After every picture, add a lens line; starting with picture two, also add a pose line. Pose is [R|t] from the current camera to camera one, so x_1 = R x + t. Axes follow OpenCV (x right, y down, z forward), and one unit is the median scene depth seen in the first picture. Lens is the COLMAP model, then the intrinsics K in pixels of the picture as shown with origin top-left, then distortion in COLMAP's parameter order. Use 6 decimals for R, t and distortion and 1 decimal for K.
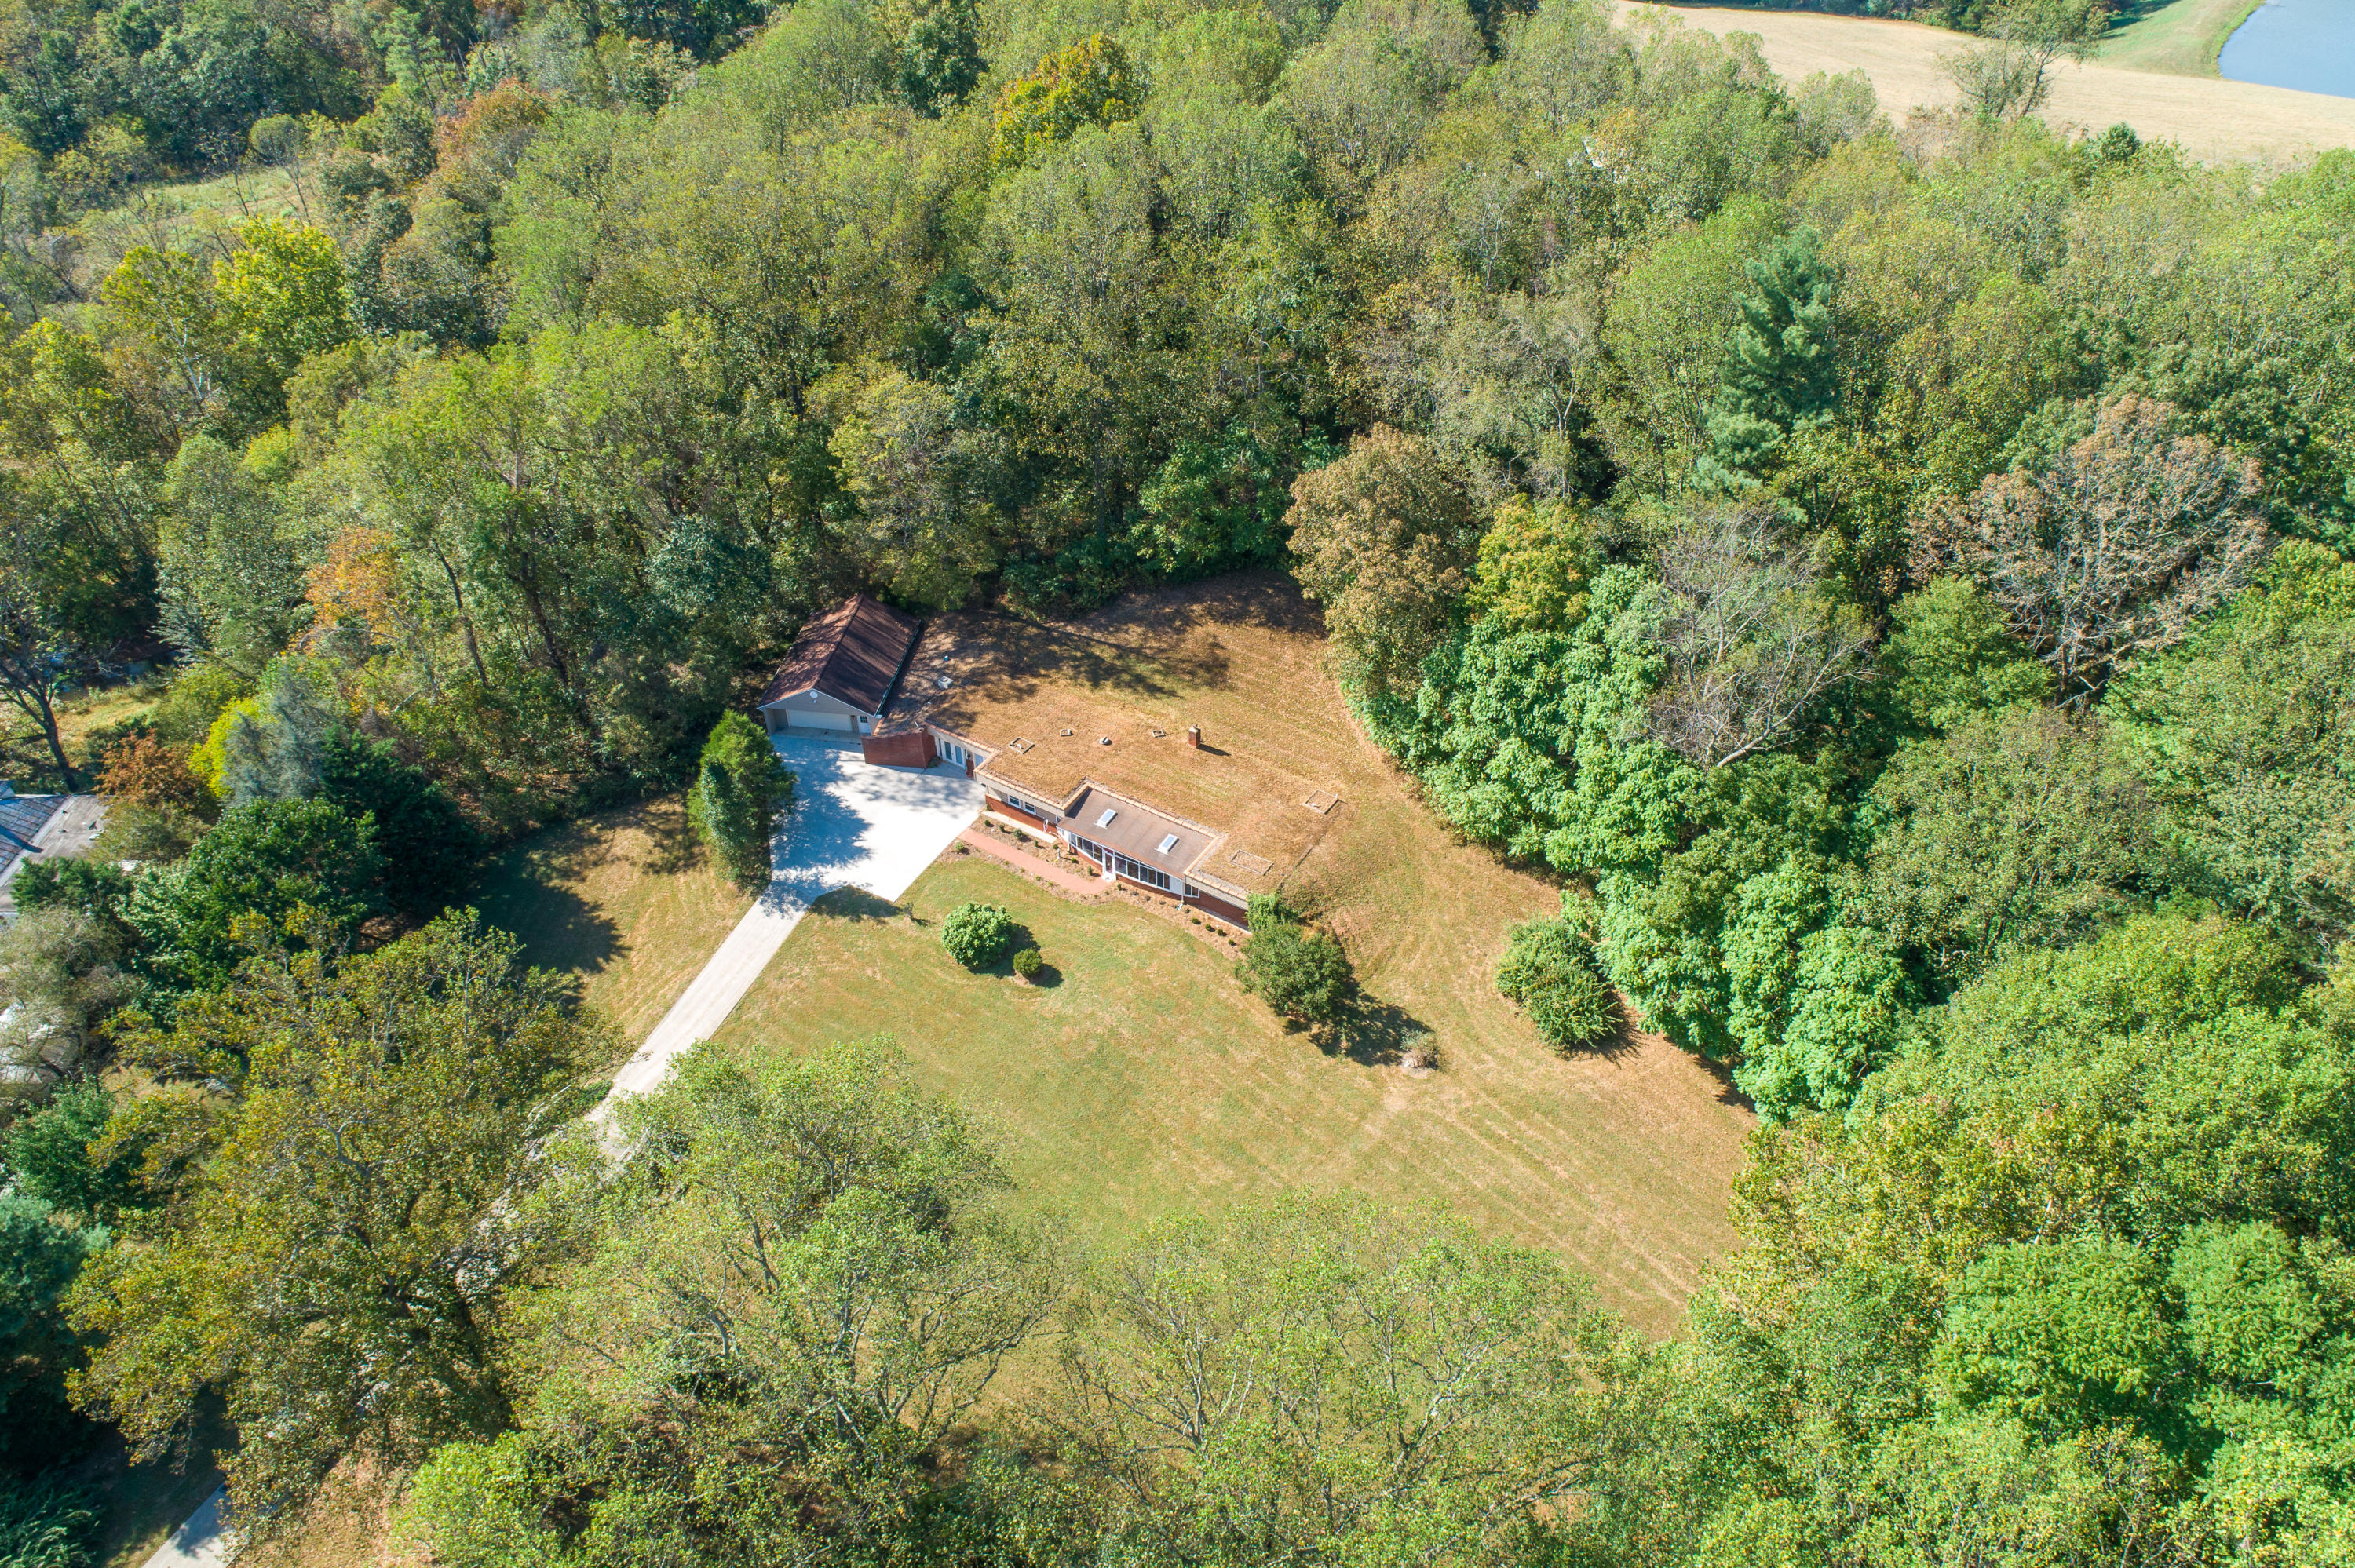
lens RADIAL K [[1579.6, 0, 1196.7], [0, 1579.6, 763.6], [0, 0, 1]] dist [-0.012218, 0.015387]
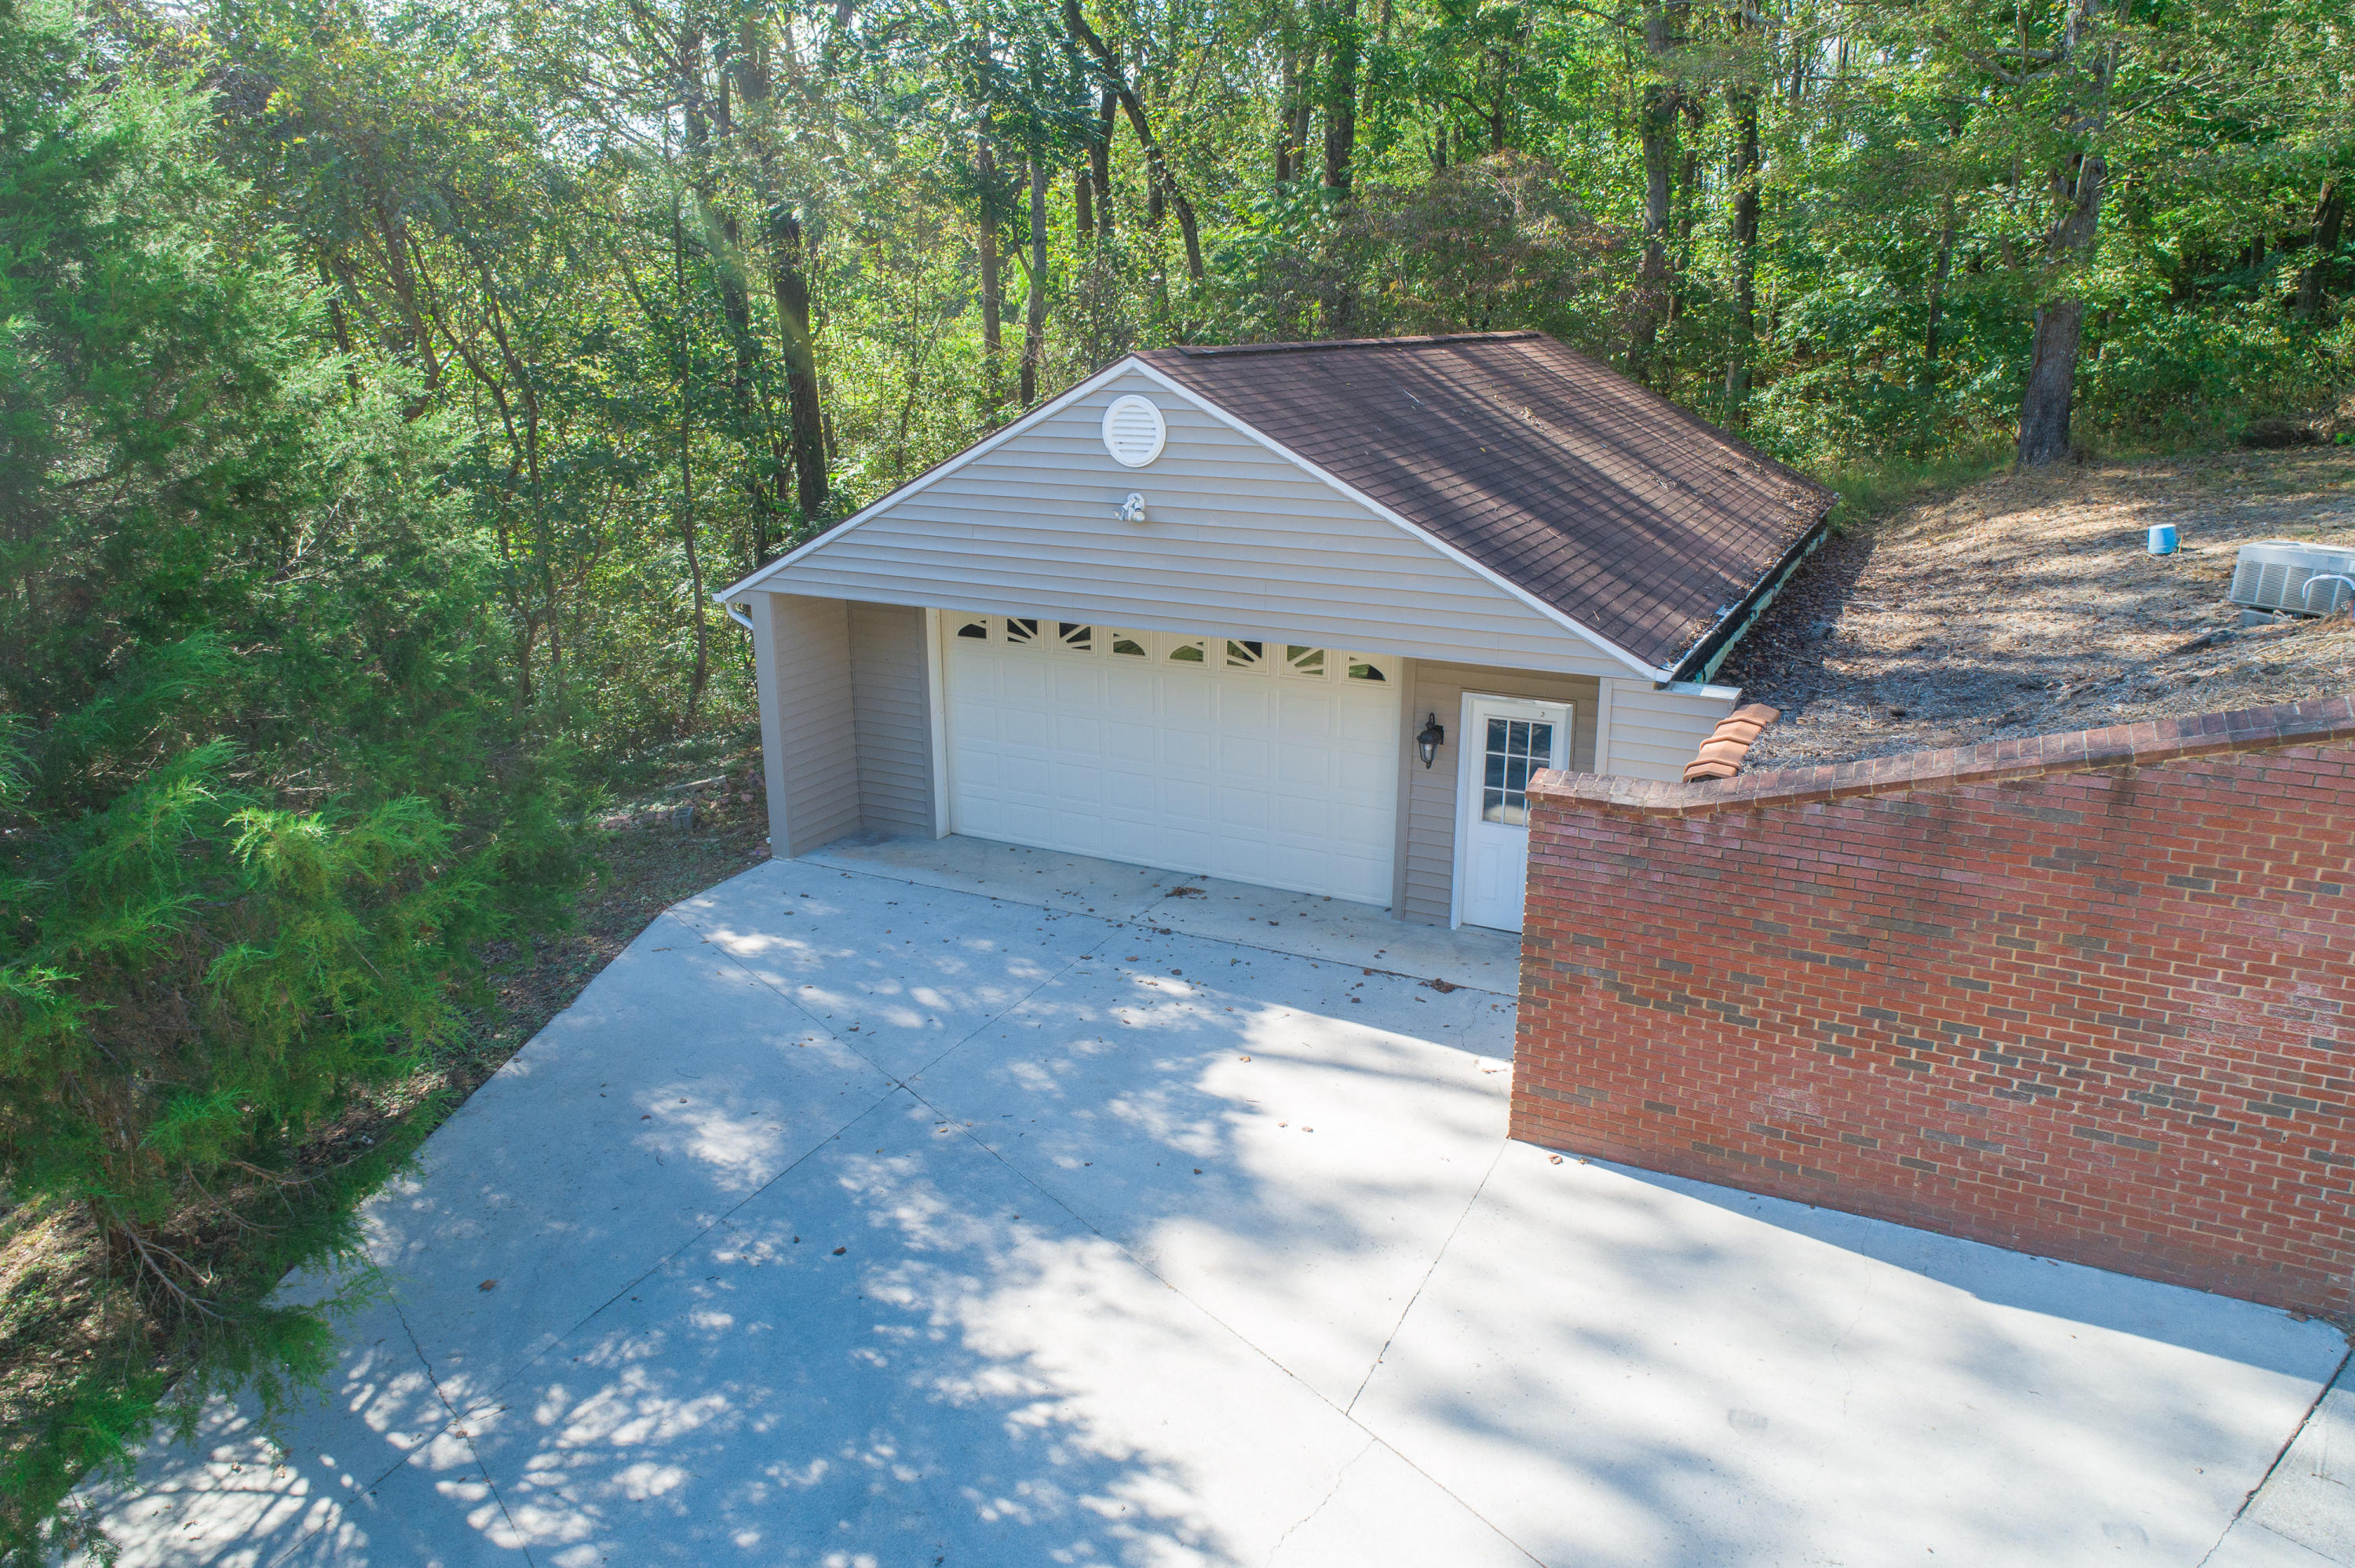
lens RADIAL K [[1579.6, 0, 1201.3], [0, 1579.6, 782.9], [0, 0, 1]] dist [-0.012218, 0.015387]
pose [[0.941828, 0.091536, -0.323390, -0.203974], [-0.212407, 0.907794, -0.361654, 0.019048], [0.260467, 0.409306, 0.874429, 0.935796]]
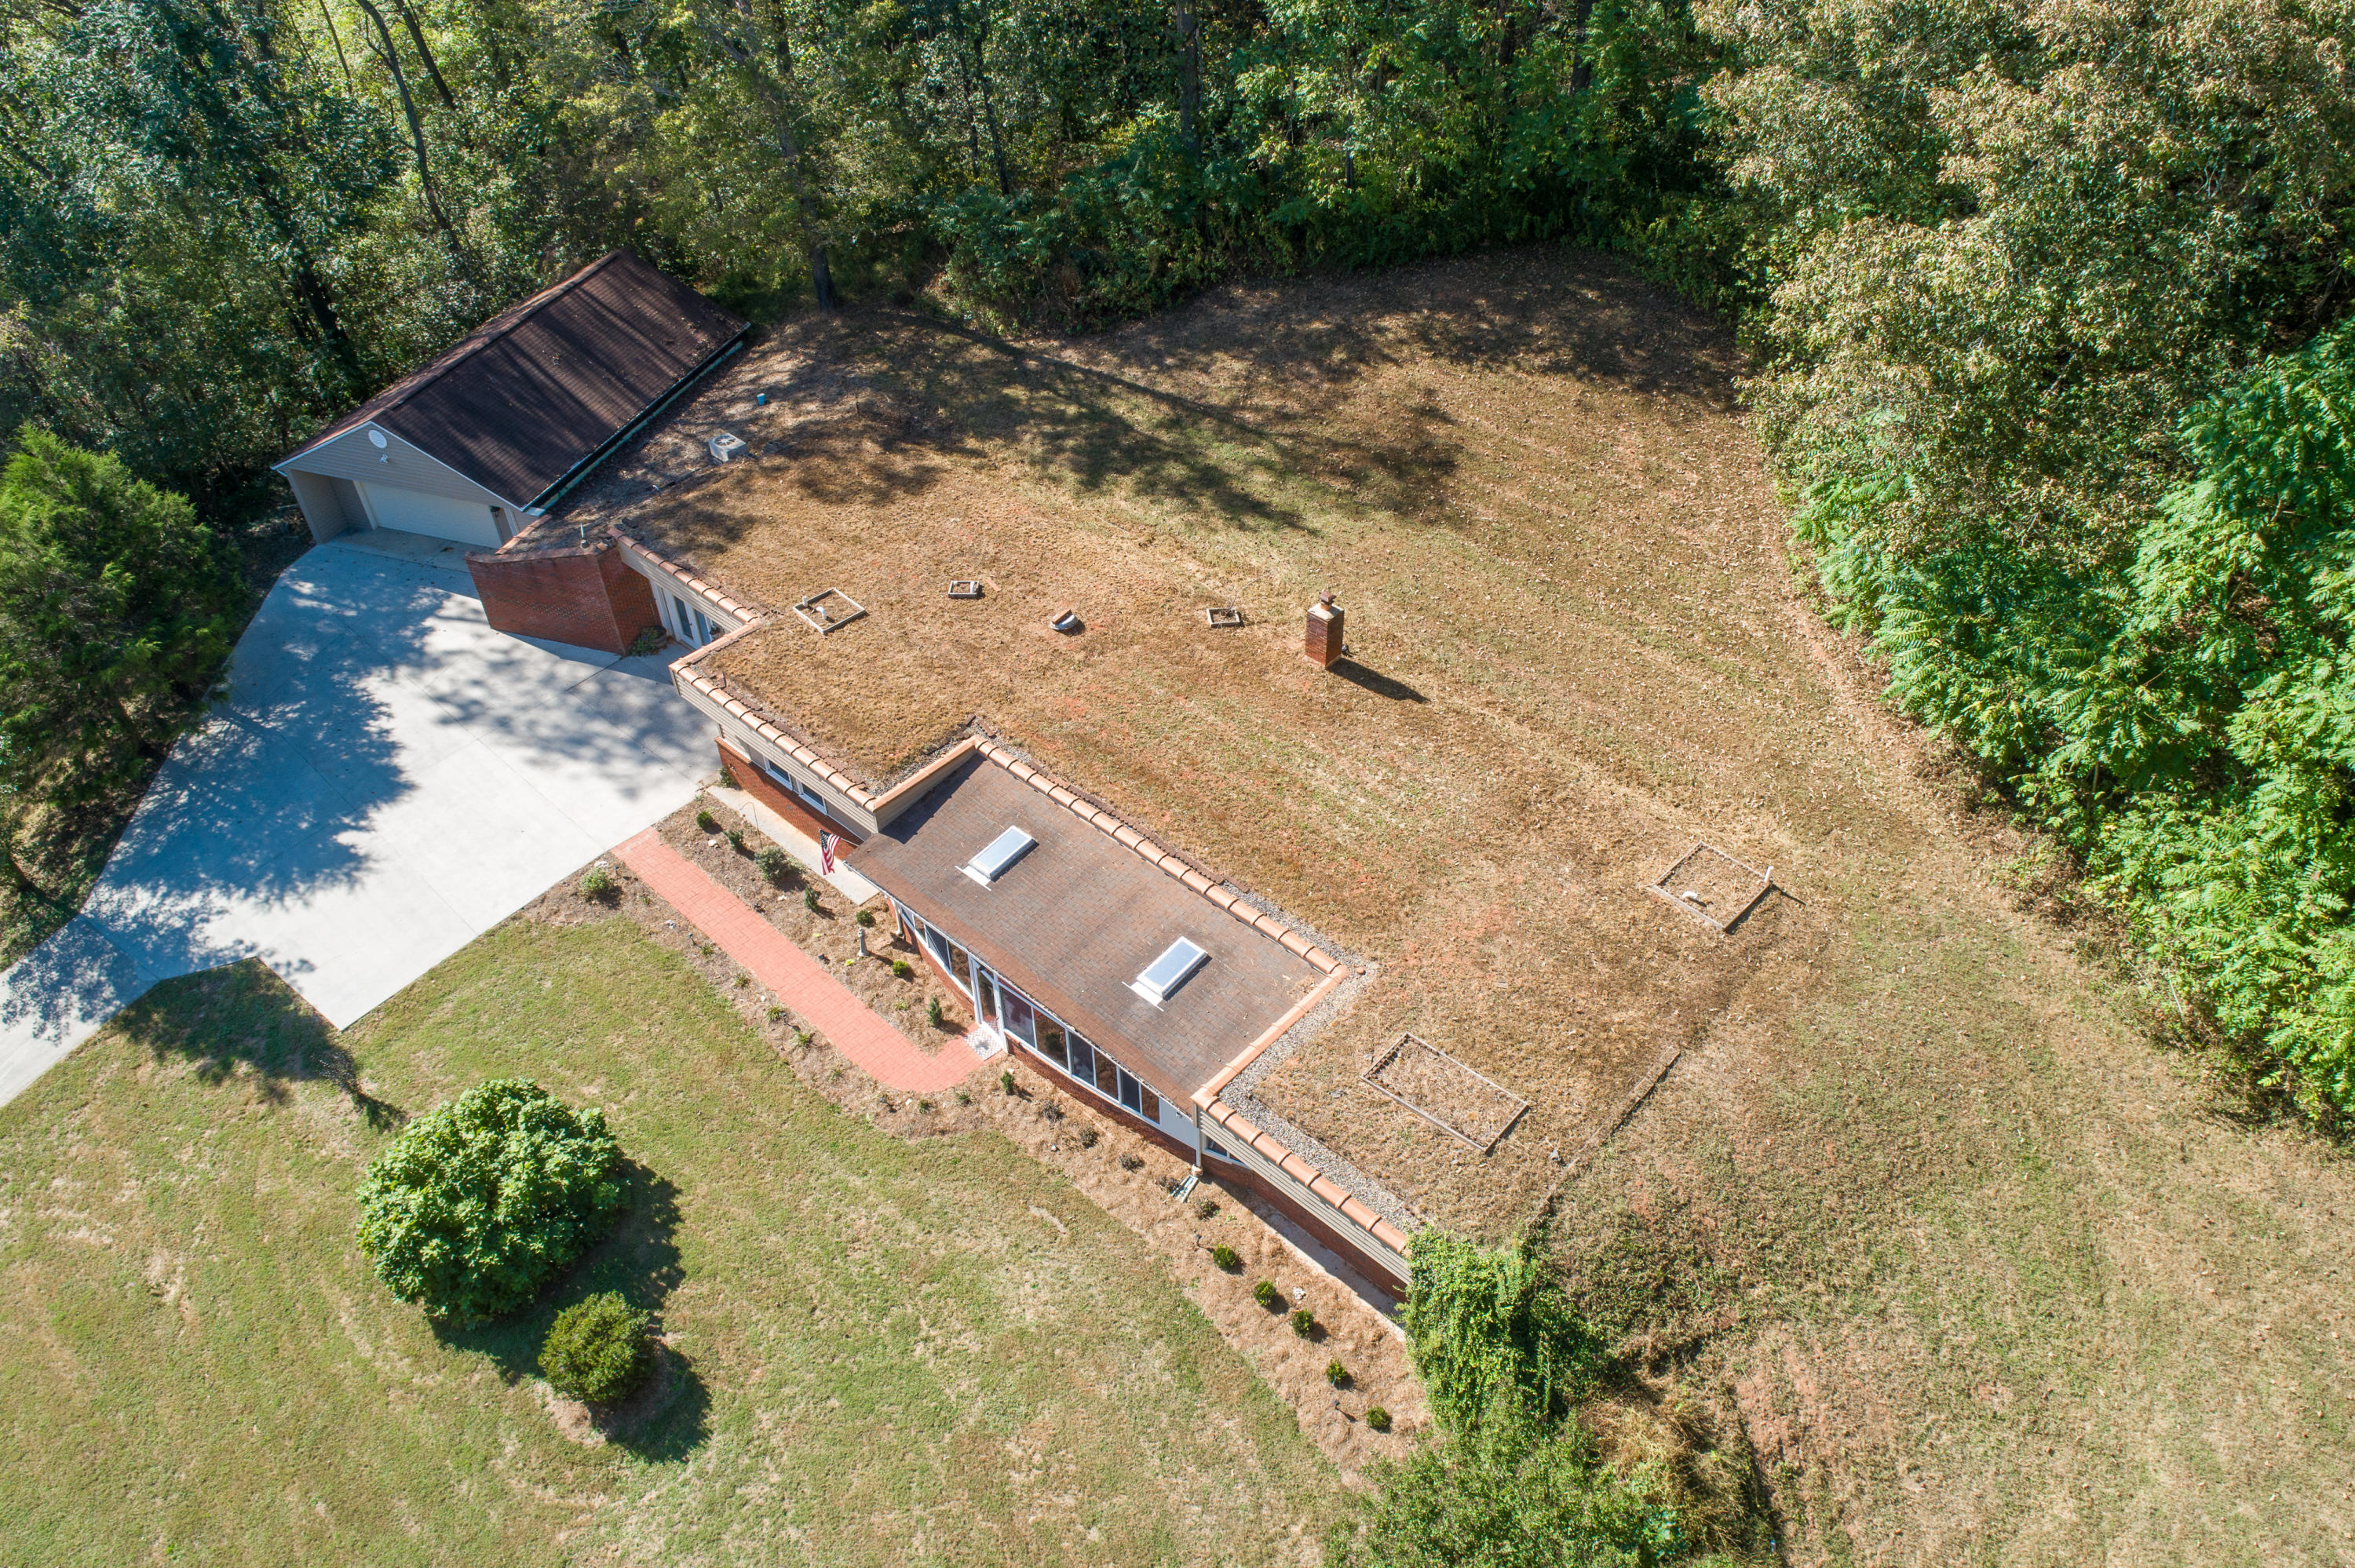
lens RADIAL K [[1579.6, 0, 1187.0], [0, 1579.6, 796.9], [0, 0, 1]] dist [-0.012218, 0.015387]
pose [[0.982250, 0.113950, -0.148997, 0.023166], [-0.107927, 0.993003, 0.047934, 0.003918], [0.153416, -0.031002, 0.987675, 0.658688]]
